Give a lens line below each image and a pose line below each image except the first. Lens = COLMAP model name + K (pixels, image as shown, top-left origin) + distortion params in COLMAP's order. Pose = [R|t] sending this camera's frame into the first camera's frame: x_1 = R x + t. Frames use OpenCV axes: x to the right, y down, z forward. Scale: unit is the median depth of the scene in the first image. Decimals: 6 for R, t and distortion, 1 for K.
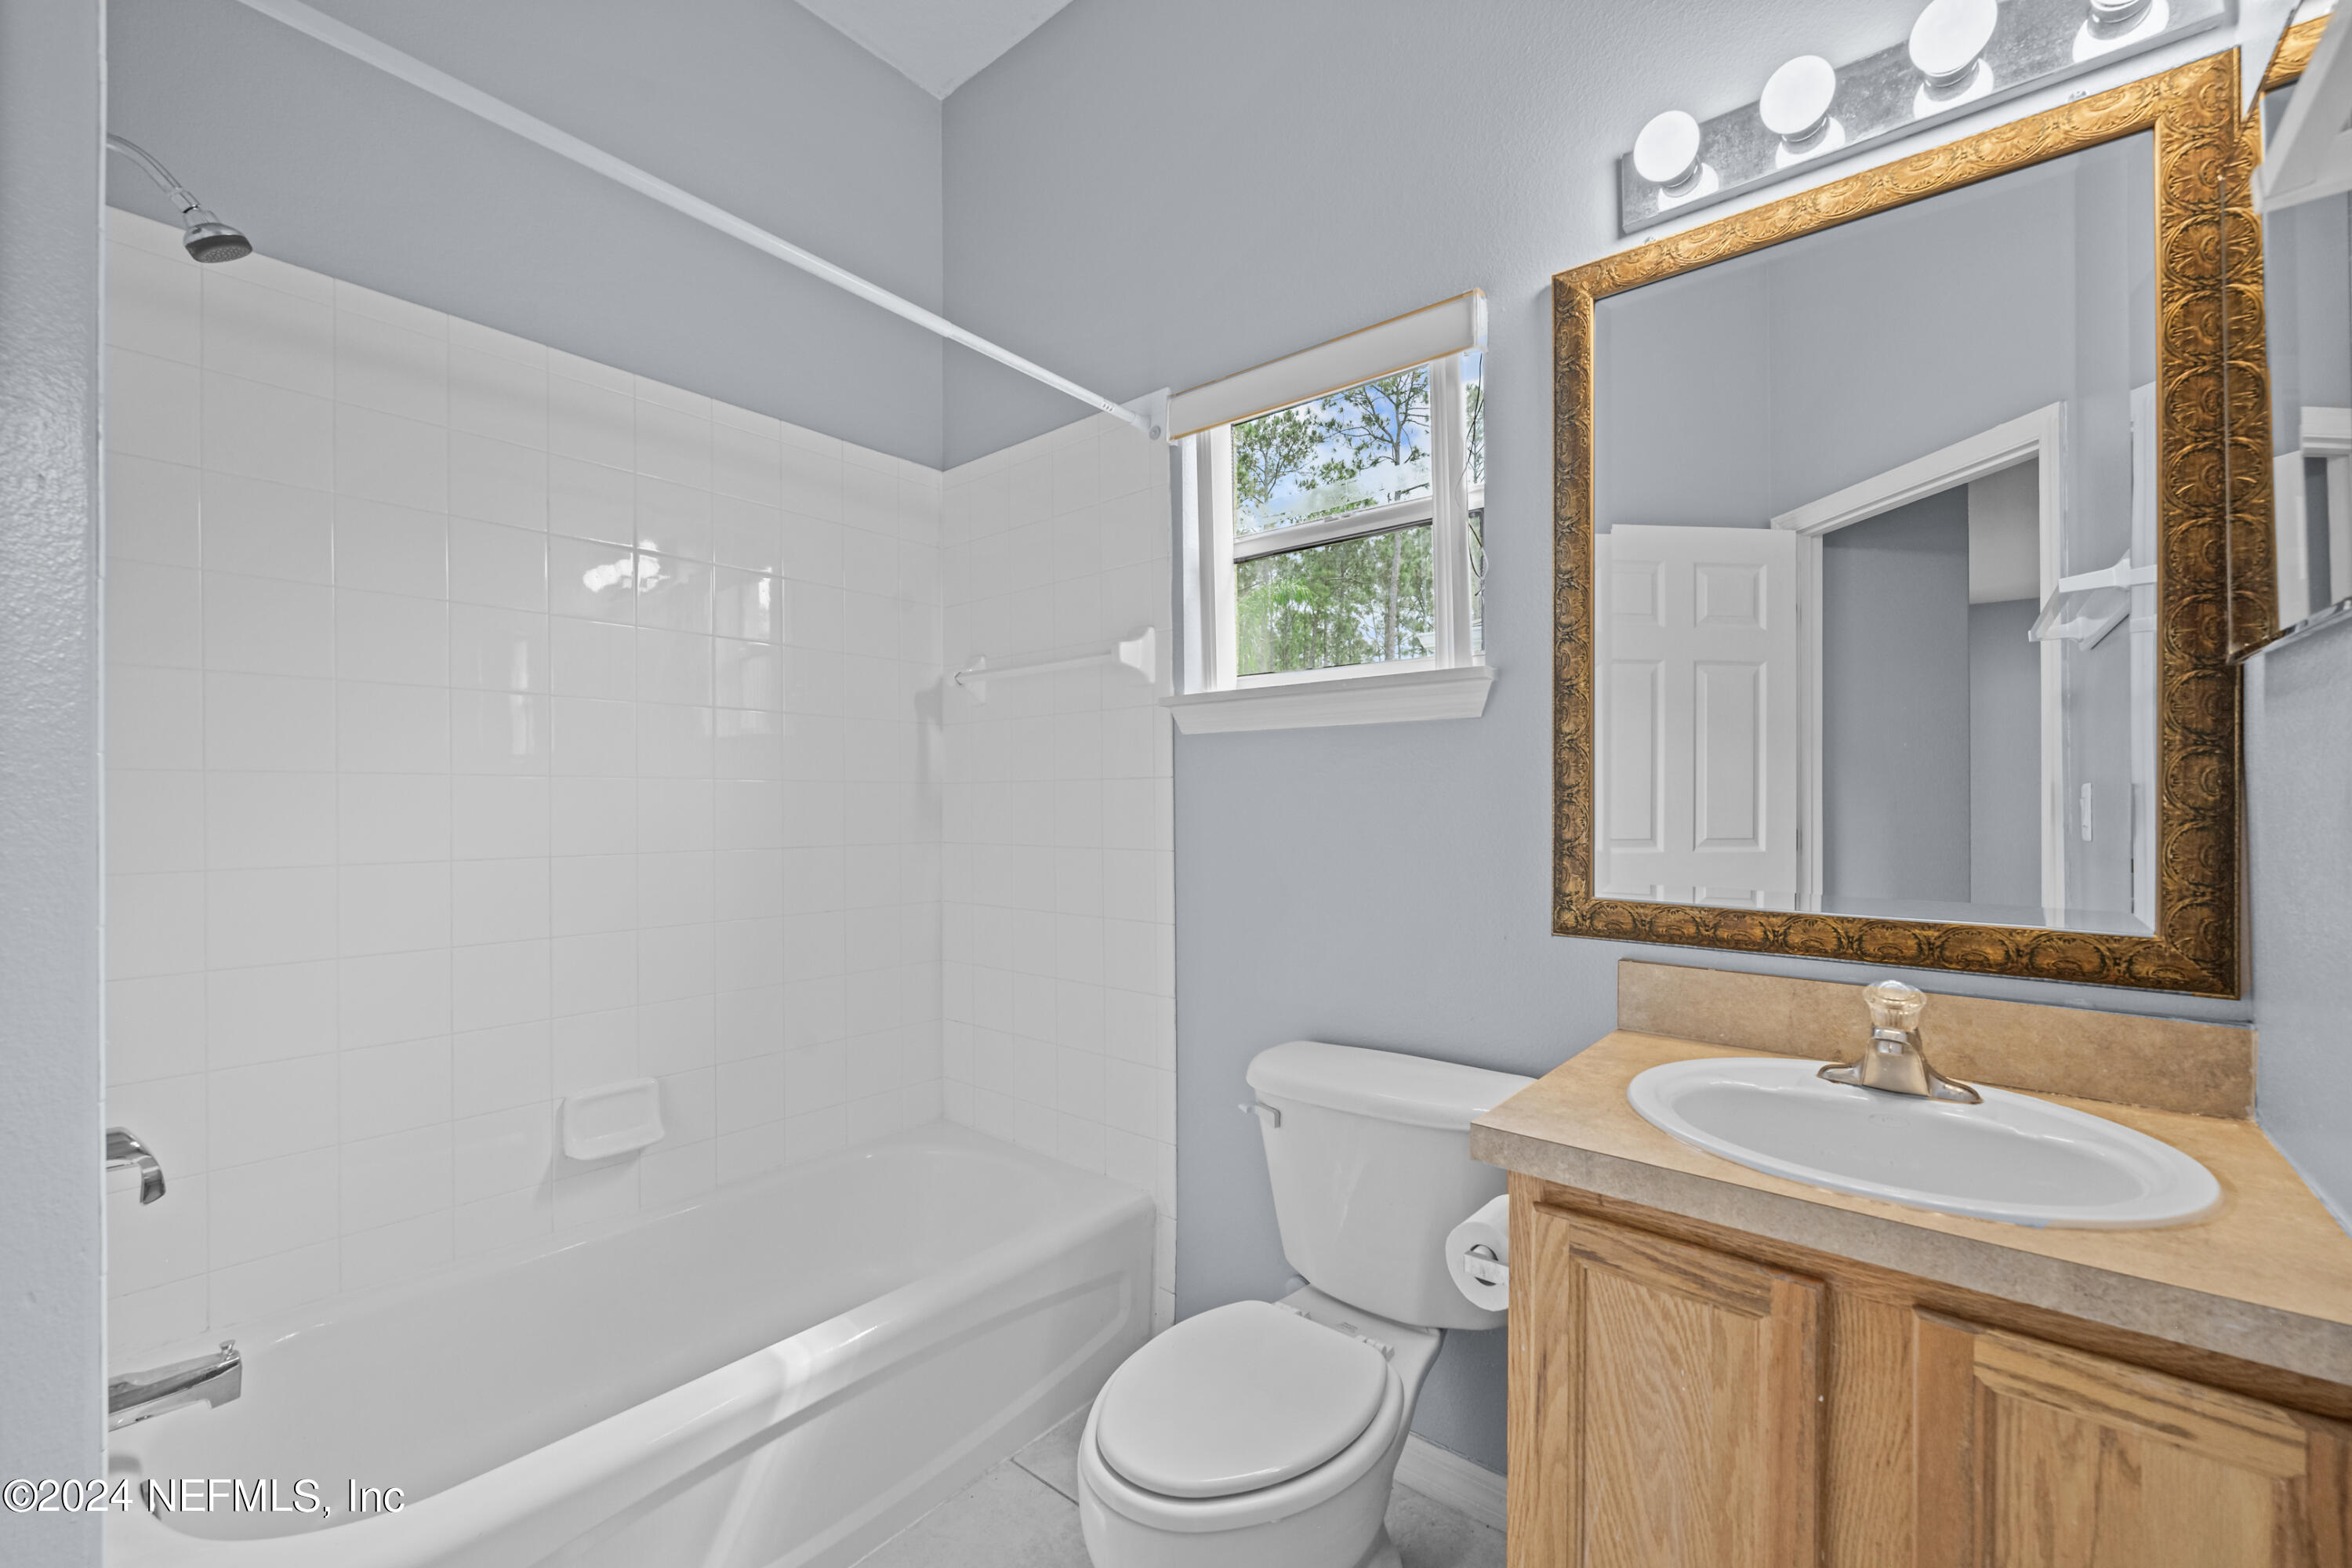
lens RADIAL K [[945.3, 0, 1173.9], [0, 945.3, 793.3], [0, 0, 1]] dist [-0.002612, 0.000209]
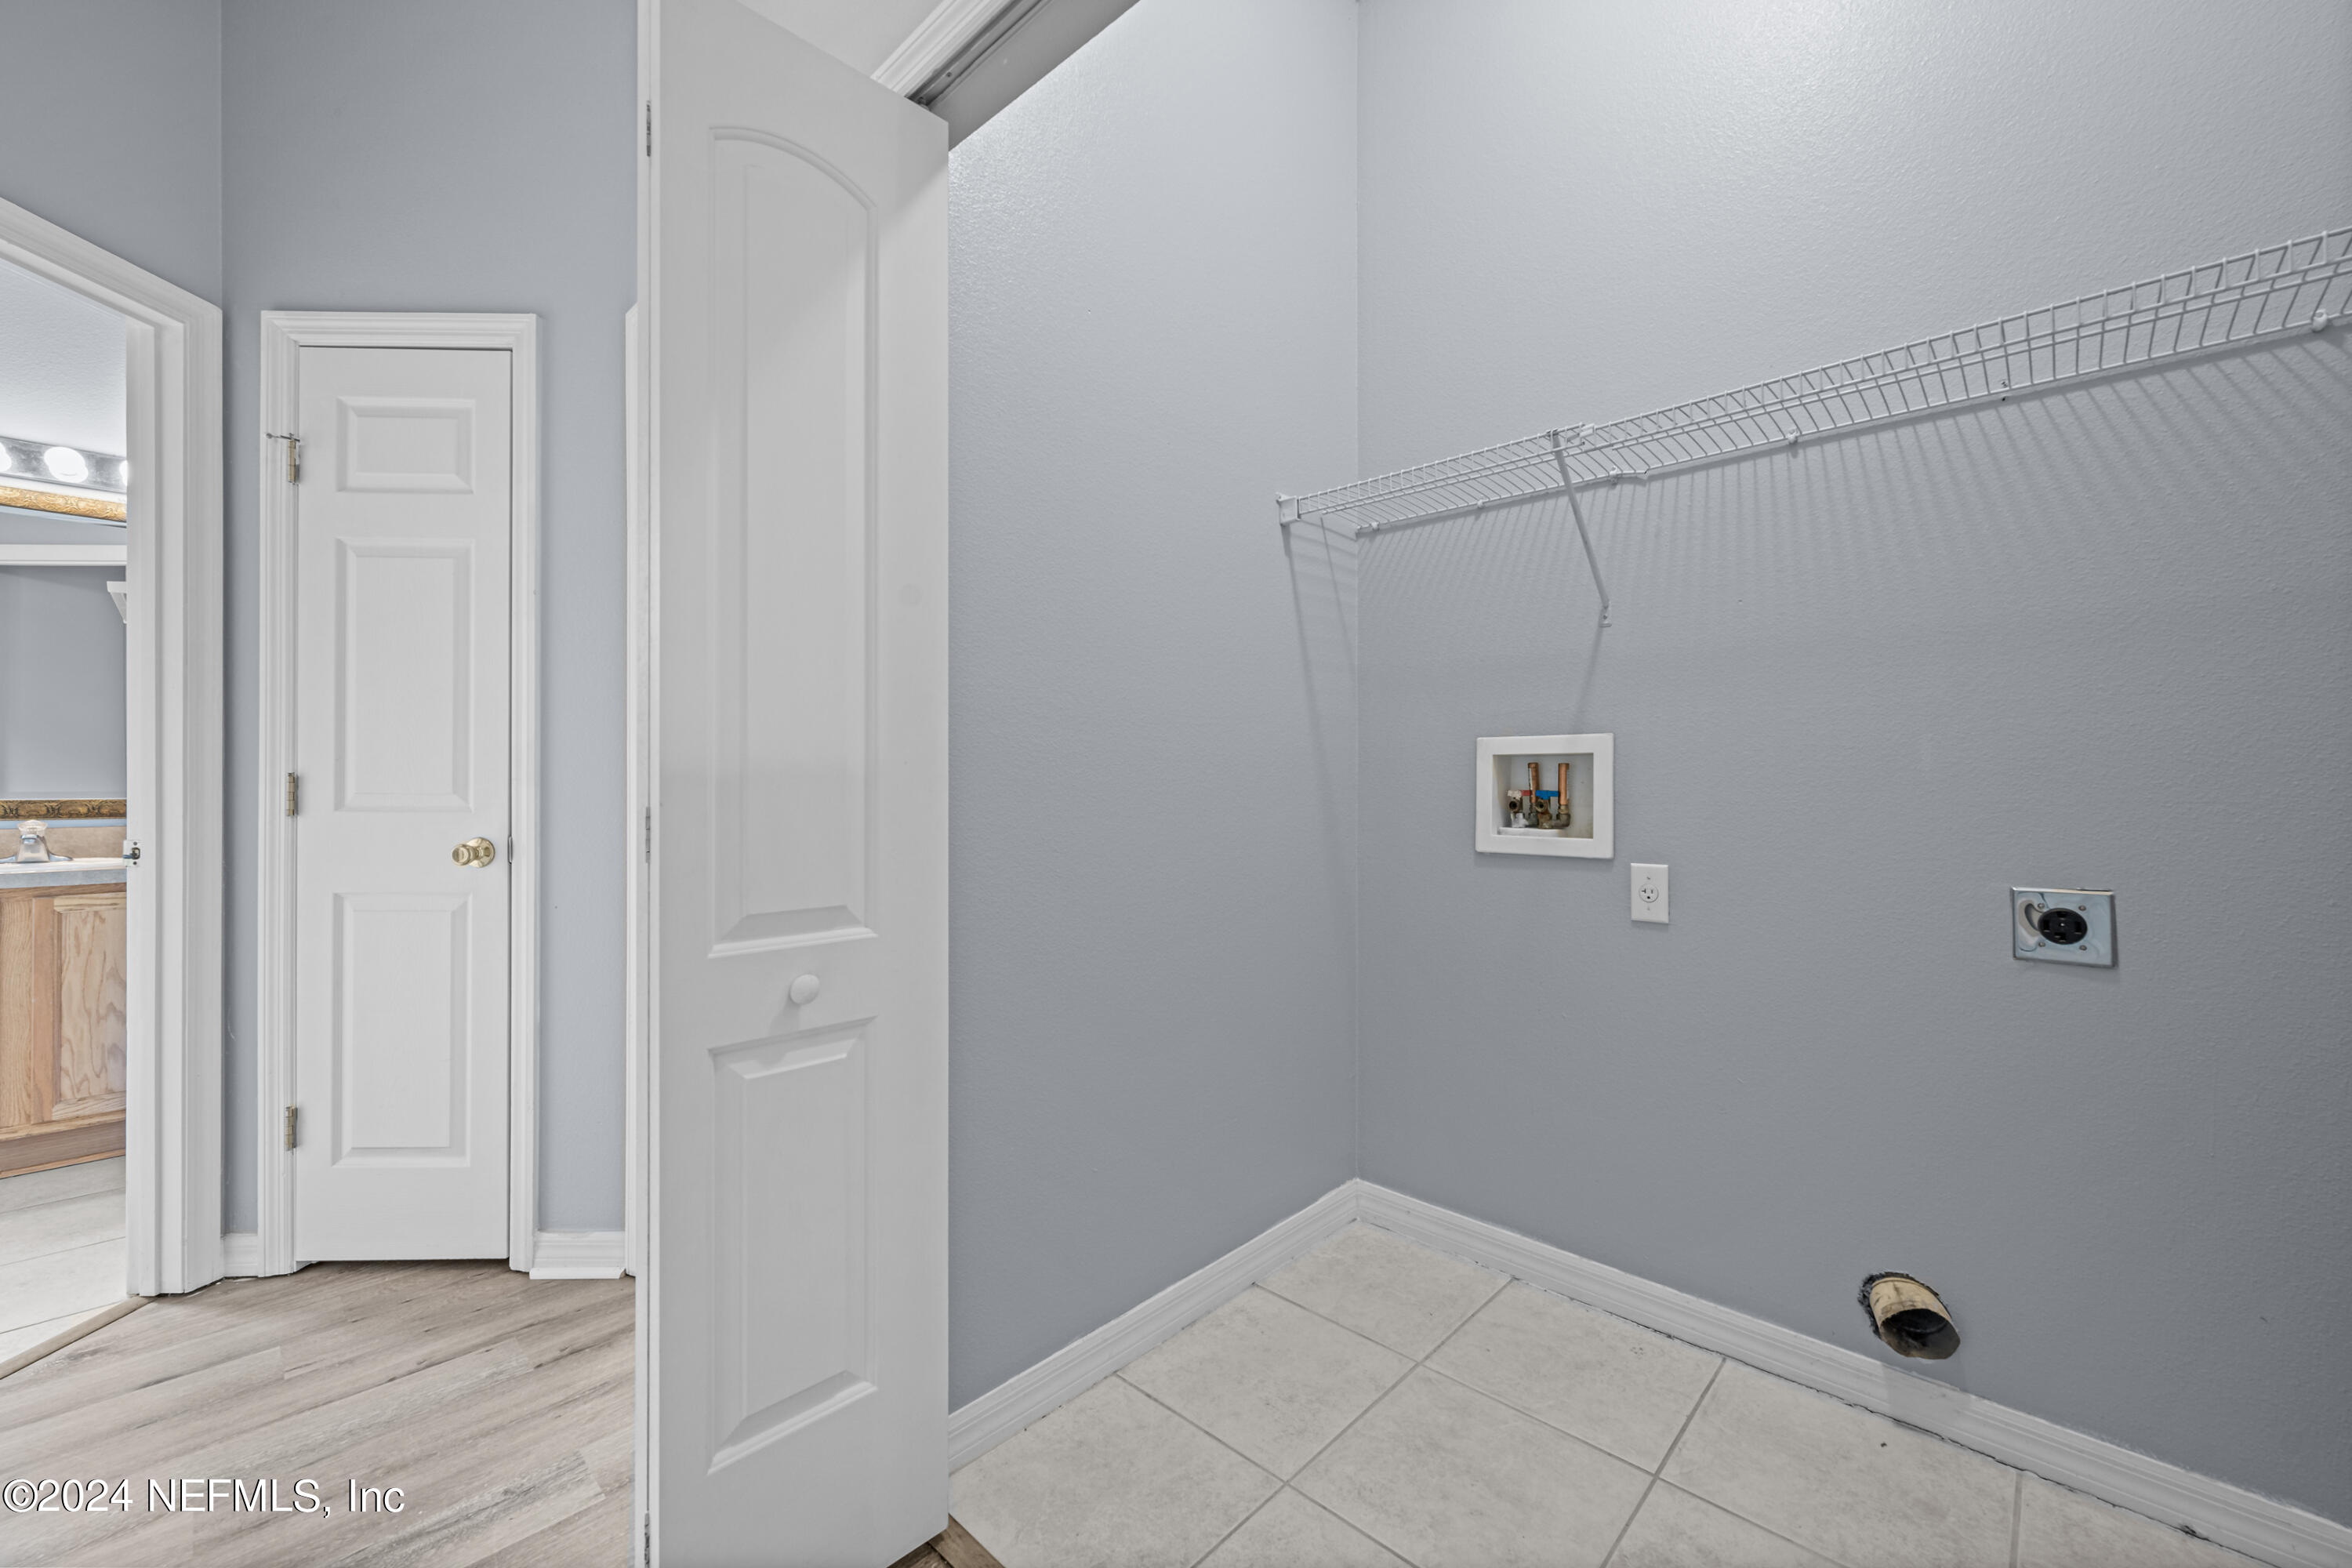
lens RADIAL K [[945.3, 0, 1173.2], [0, 945.3, 786.7], [0, 0, 1]] dist [-0.002612, 0.000209]
pose [[0.074622, -0.010447, 0.997157, -2.150492], [0.007039, 0.999926, 0.009949, 0.152429], [-0.997187, 0.006276, 0.074690, -3.157713]]
